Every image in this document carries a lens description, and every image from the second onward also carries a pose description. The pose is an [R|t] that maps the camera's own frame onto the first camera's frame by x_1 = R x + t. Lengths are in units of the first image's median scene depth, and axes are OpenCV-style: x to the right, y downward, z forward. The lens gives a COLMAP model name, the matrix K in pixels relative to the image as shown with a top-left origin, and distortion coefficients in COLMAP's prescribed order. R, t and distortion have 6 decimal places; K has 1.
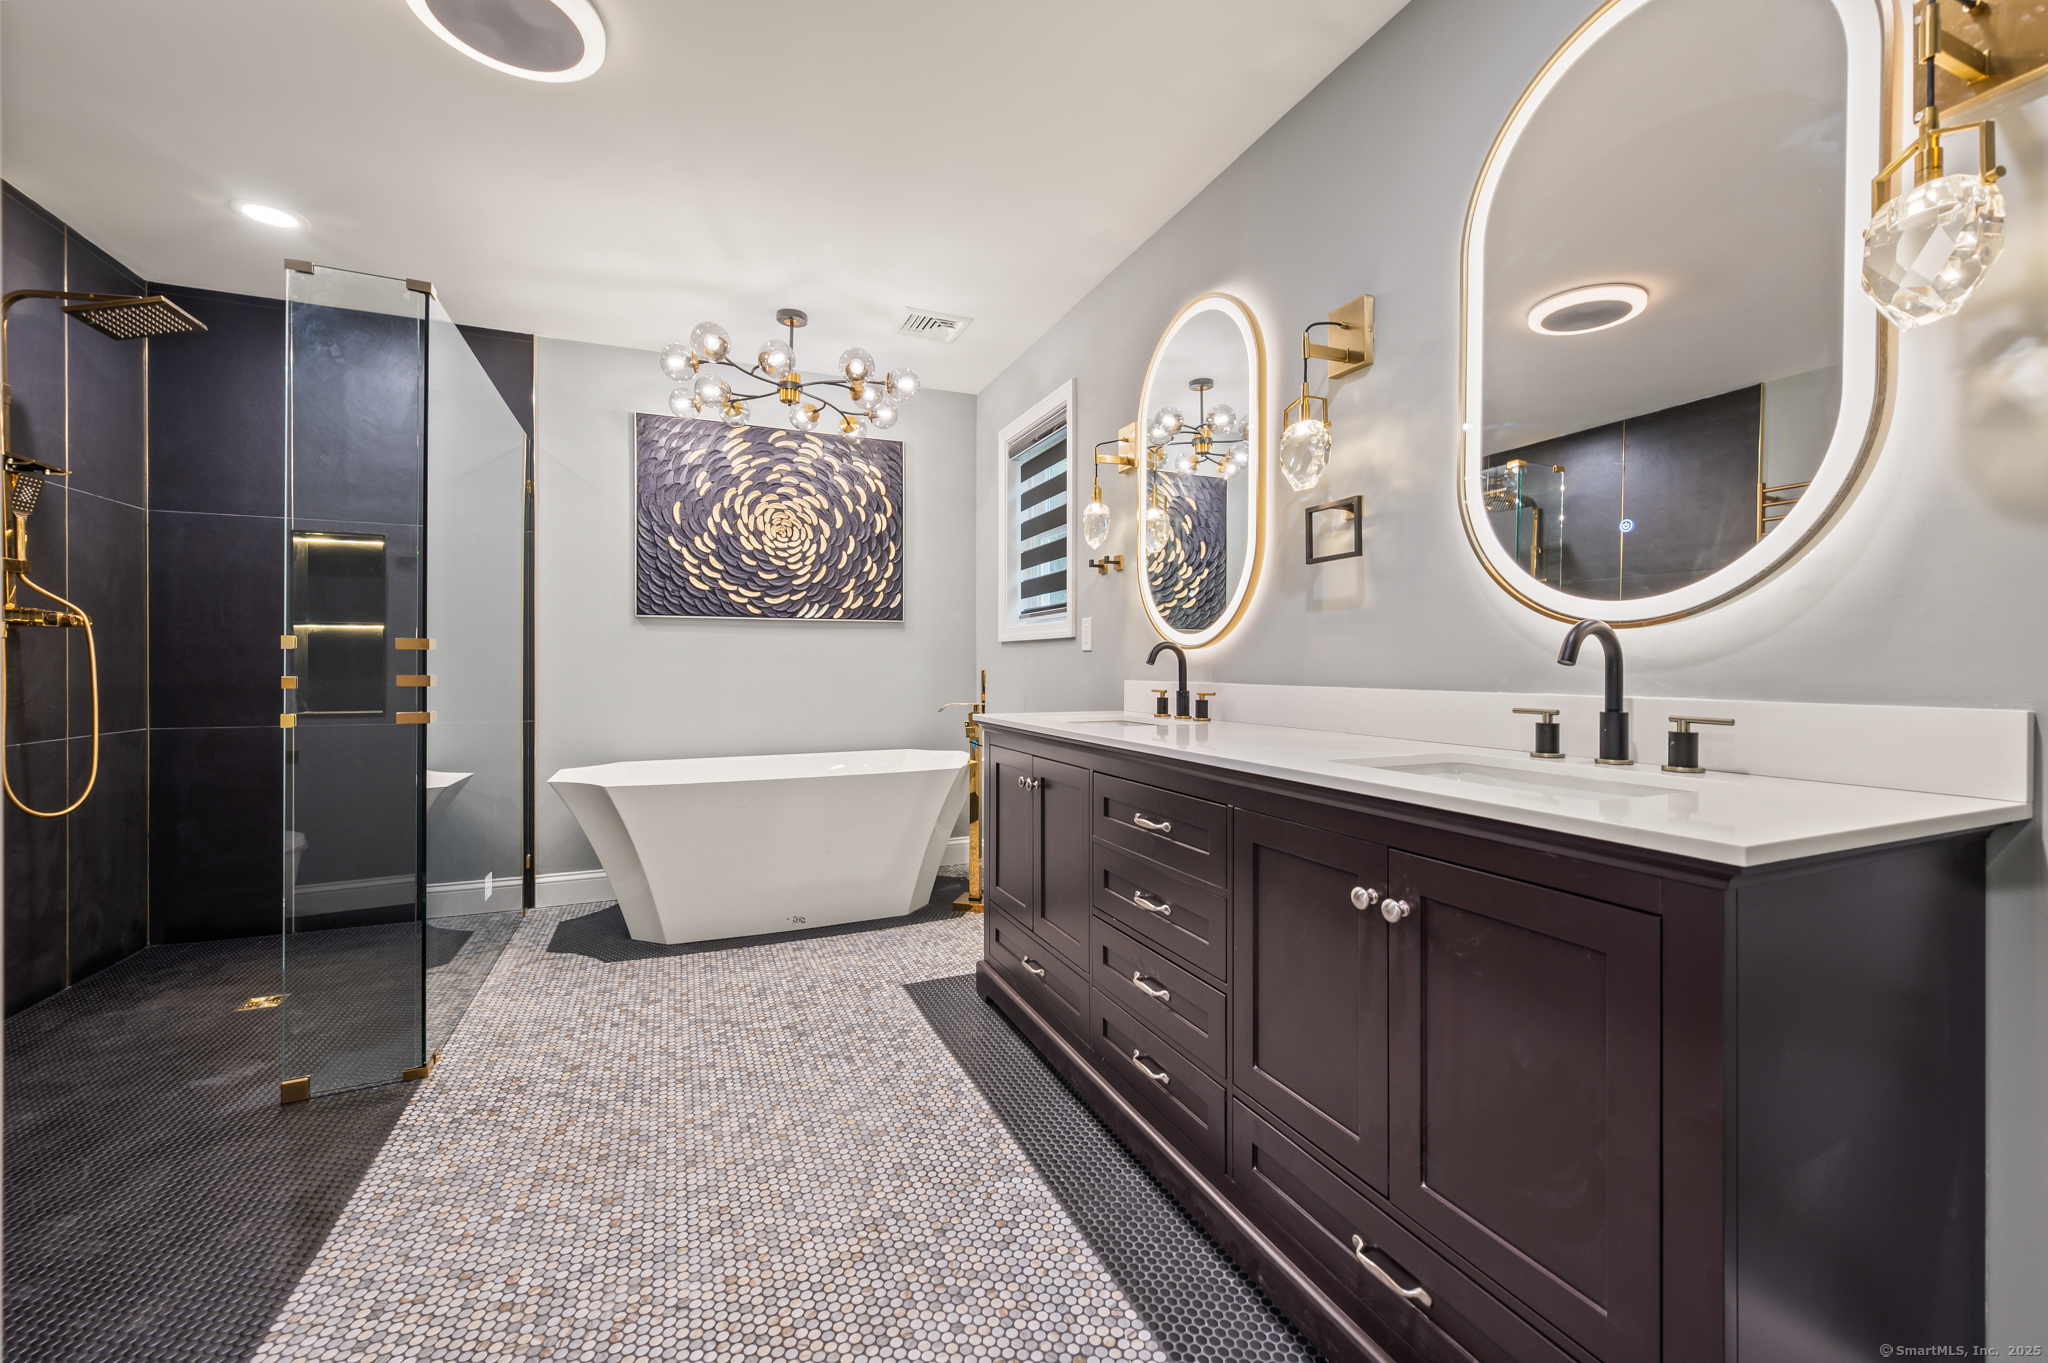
lens RADIAL K [[824.5, 0, 1037.7], [0, 824.5, 668.4], [0, 0, 1]] dist [0.000282, 0.000041]
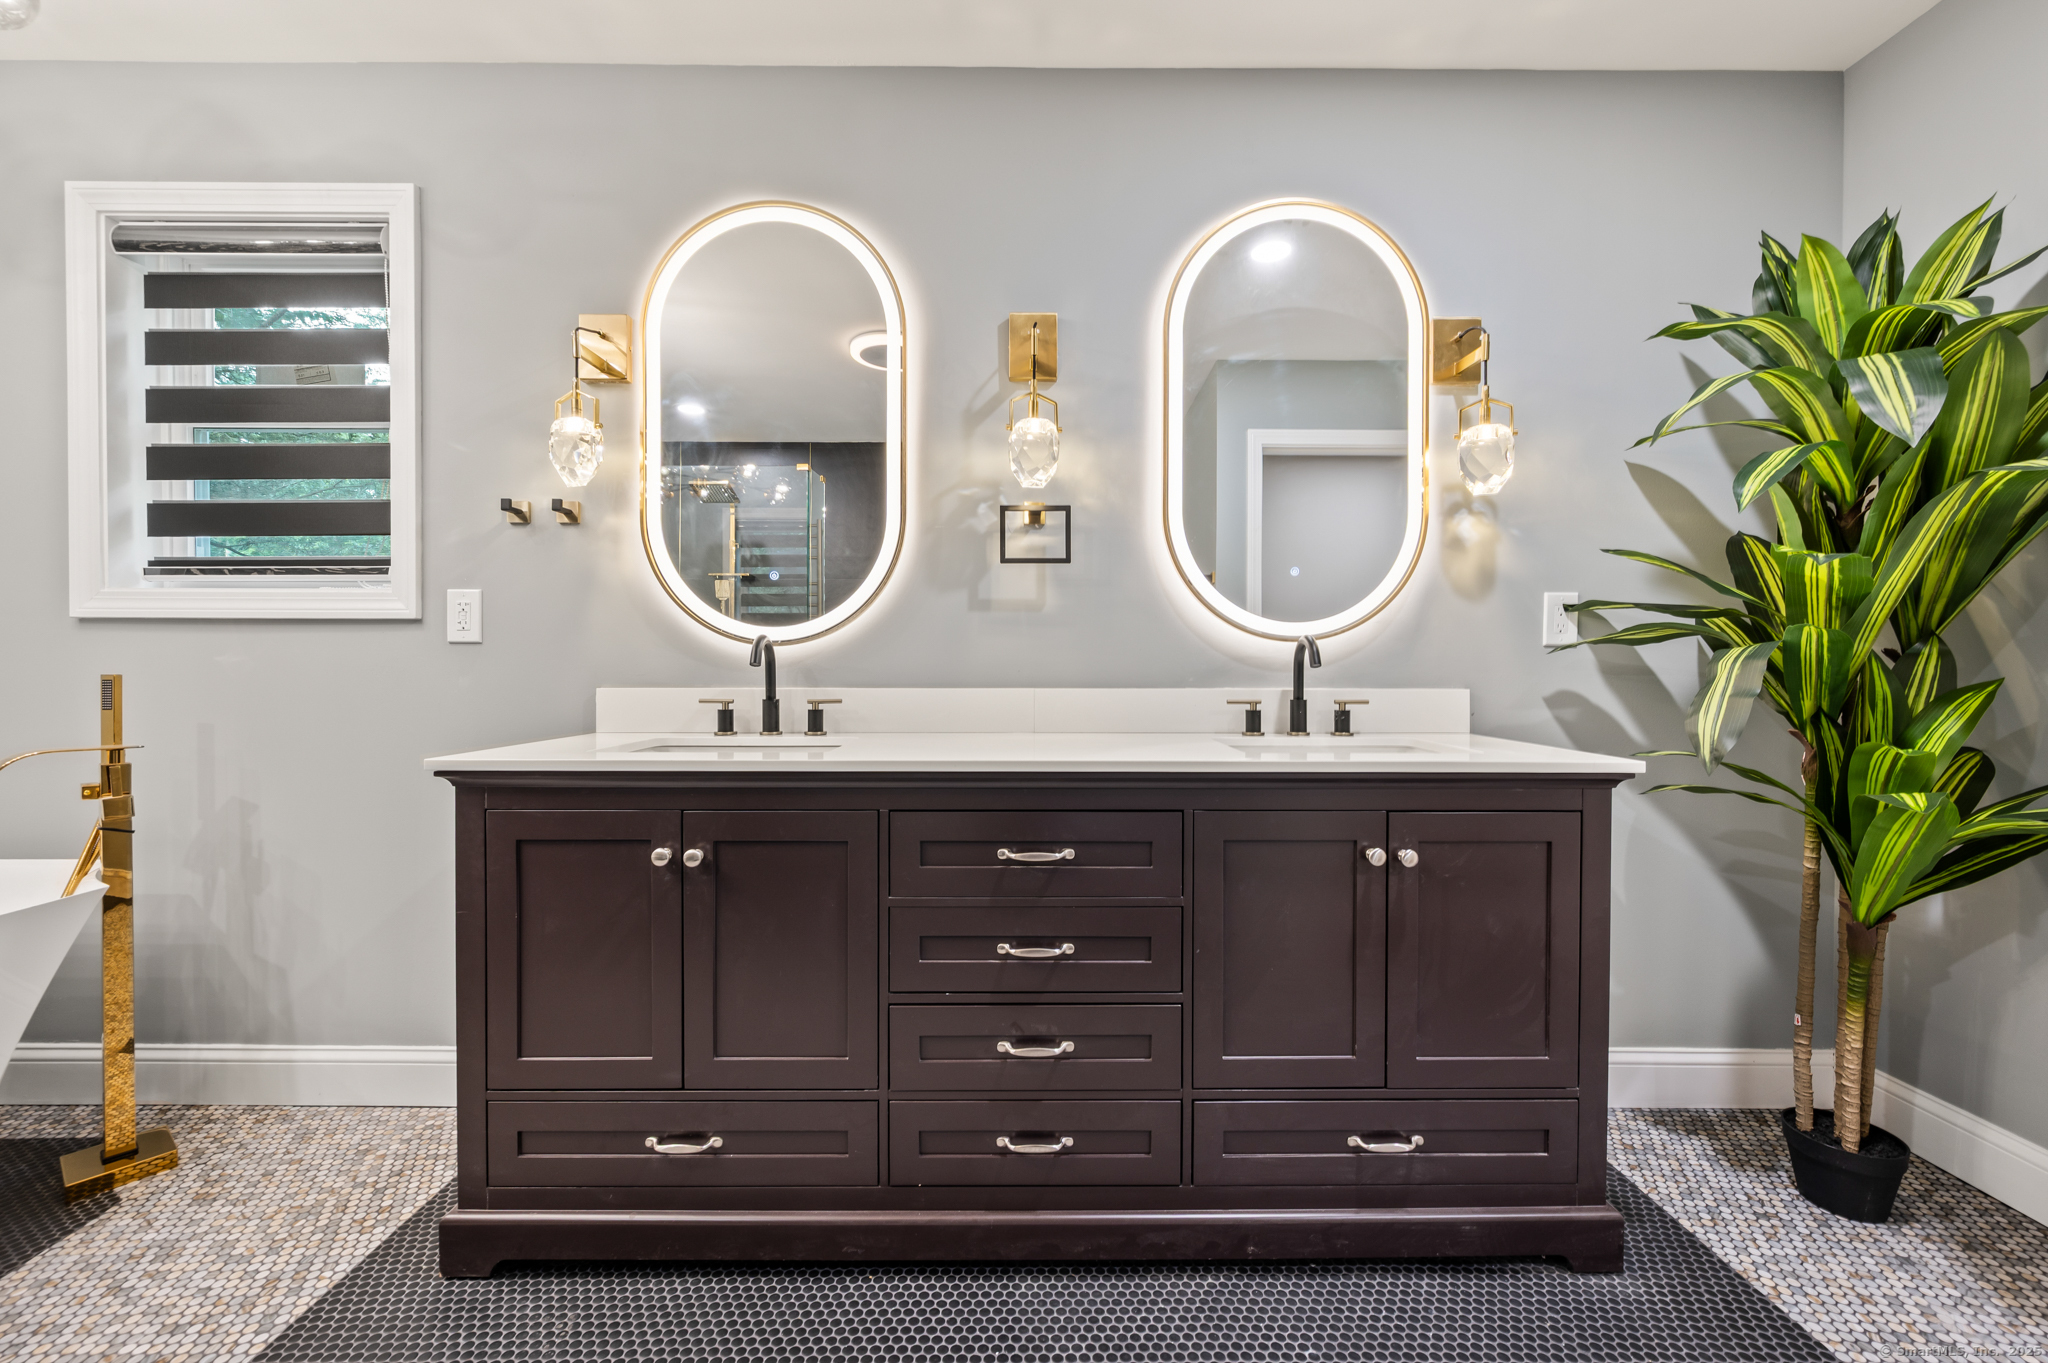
lens RADIAL K [[824.5, 0, 1037.7], [0, 824.5, 668.4], [0, 0, 1]] dist [0.000282, 0.000041]
pose [[0.386016, -0.019055, 0.922295, -0.535903], [0.001610, 0.999799, 0.019982, -0.020887], [-0.922491, -0.006229, 0.385969, 0.560908]]
